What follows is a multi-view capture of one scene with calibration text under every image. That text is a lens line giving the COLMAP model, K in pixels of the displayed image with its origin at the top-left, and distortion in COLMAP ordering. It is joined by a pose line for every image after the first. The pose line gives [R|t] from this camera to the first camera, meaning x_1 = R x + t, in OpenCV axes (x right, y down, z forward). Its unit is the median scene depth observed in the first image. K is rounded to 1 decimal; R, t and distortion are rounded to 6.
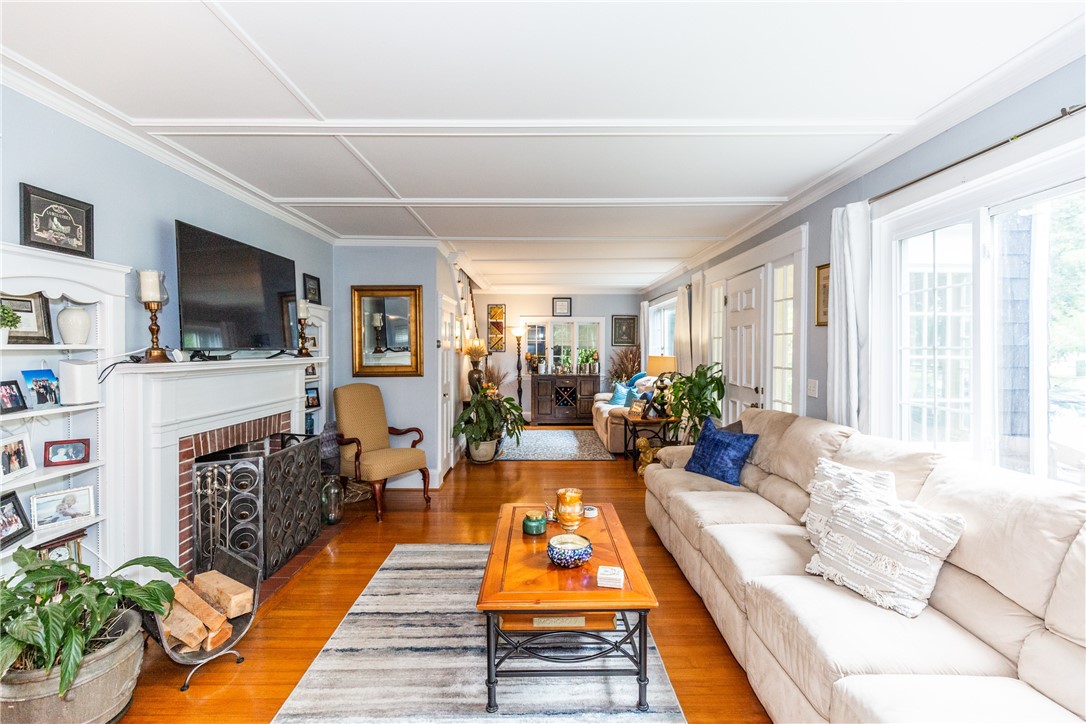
lens RADIAL K [[483.6, 0, 544.6], [0, 483.6, 357.2], [0, 0, 1]] dist [0.002526, -0.000361]
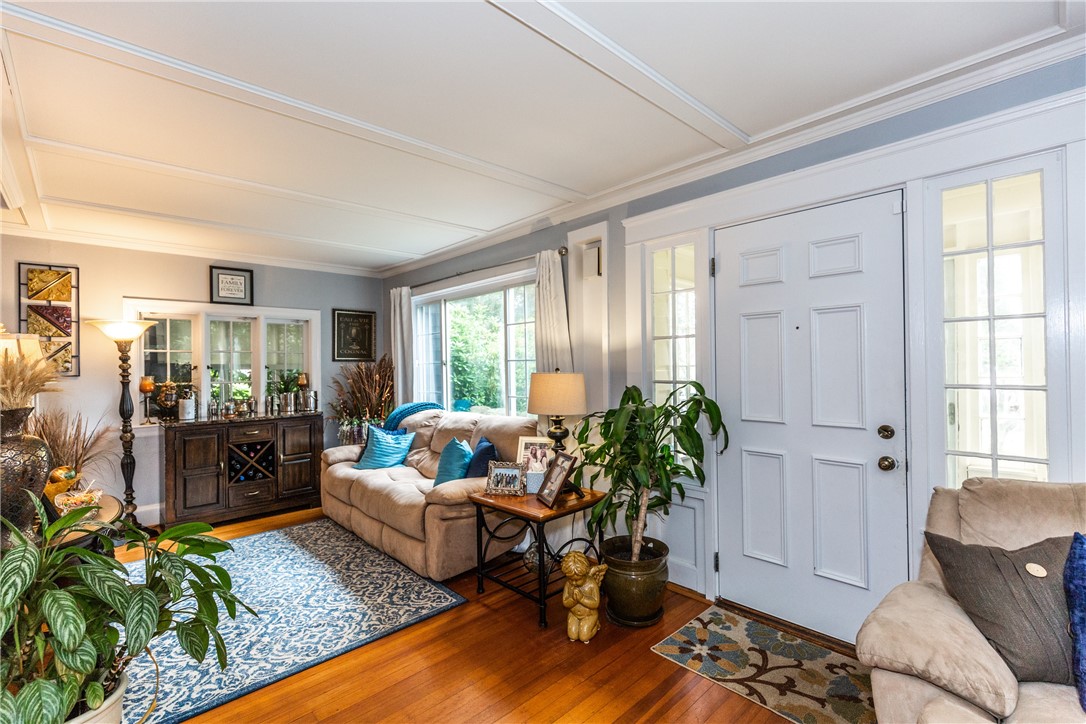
lens RADIAL K [[483.6, 0, 544.6], [0, 483.6, 357.2], [0, 0, 1]] dist [0.002526, -0.000361]
pose [[0.728044, -0.004552, 0.685516, -0.079189], [0.032215, 0.999100, -0.027579, -0.003786], [-0.684773, 0.042162, 0.727535, 0.422907]]
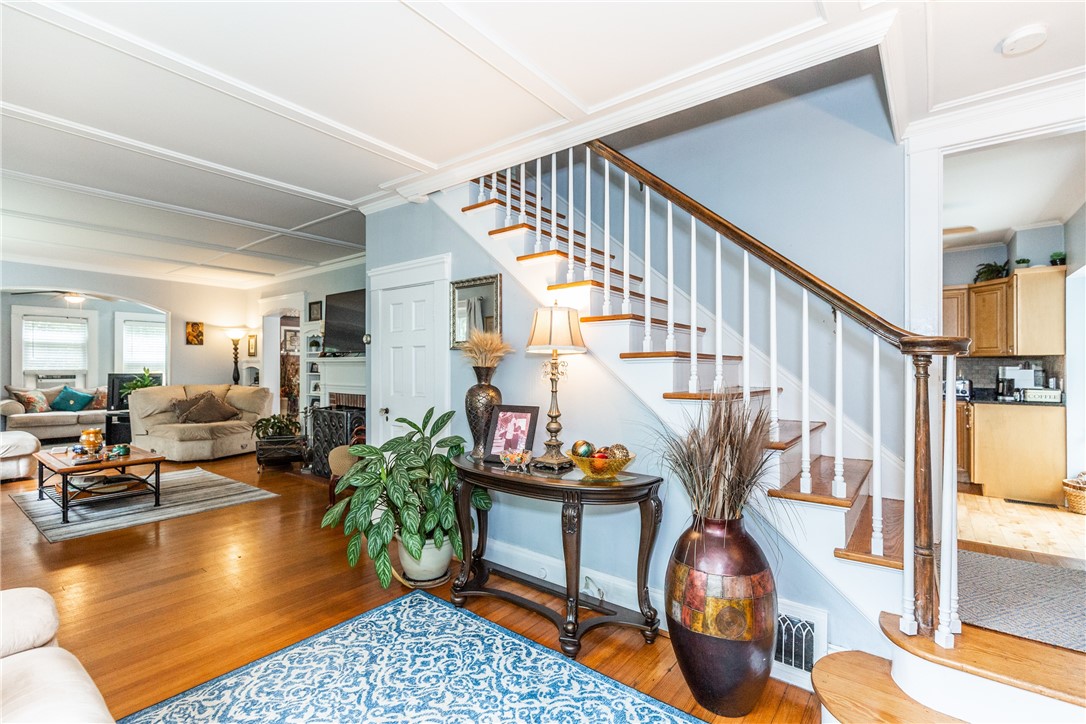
lens RADIAL K [[502.4, 0, 543.8], [0, 502.4, 366.6], [0, 0, 1]] dist [0.001543, 0.000265]
pose [[-0.621435, -0.001248, -0.783465, 0.127918], [-0.018253, 0.999750, 0.012885, 0.000158], [0.783253, 0.022307, -0.621302, 0.959454]]
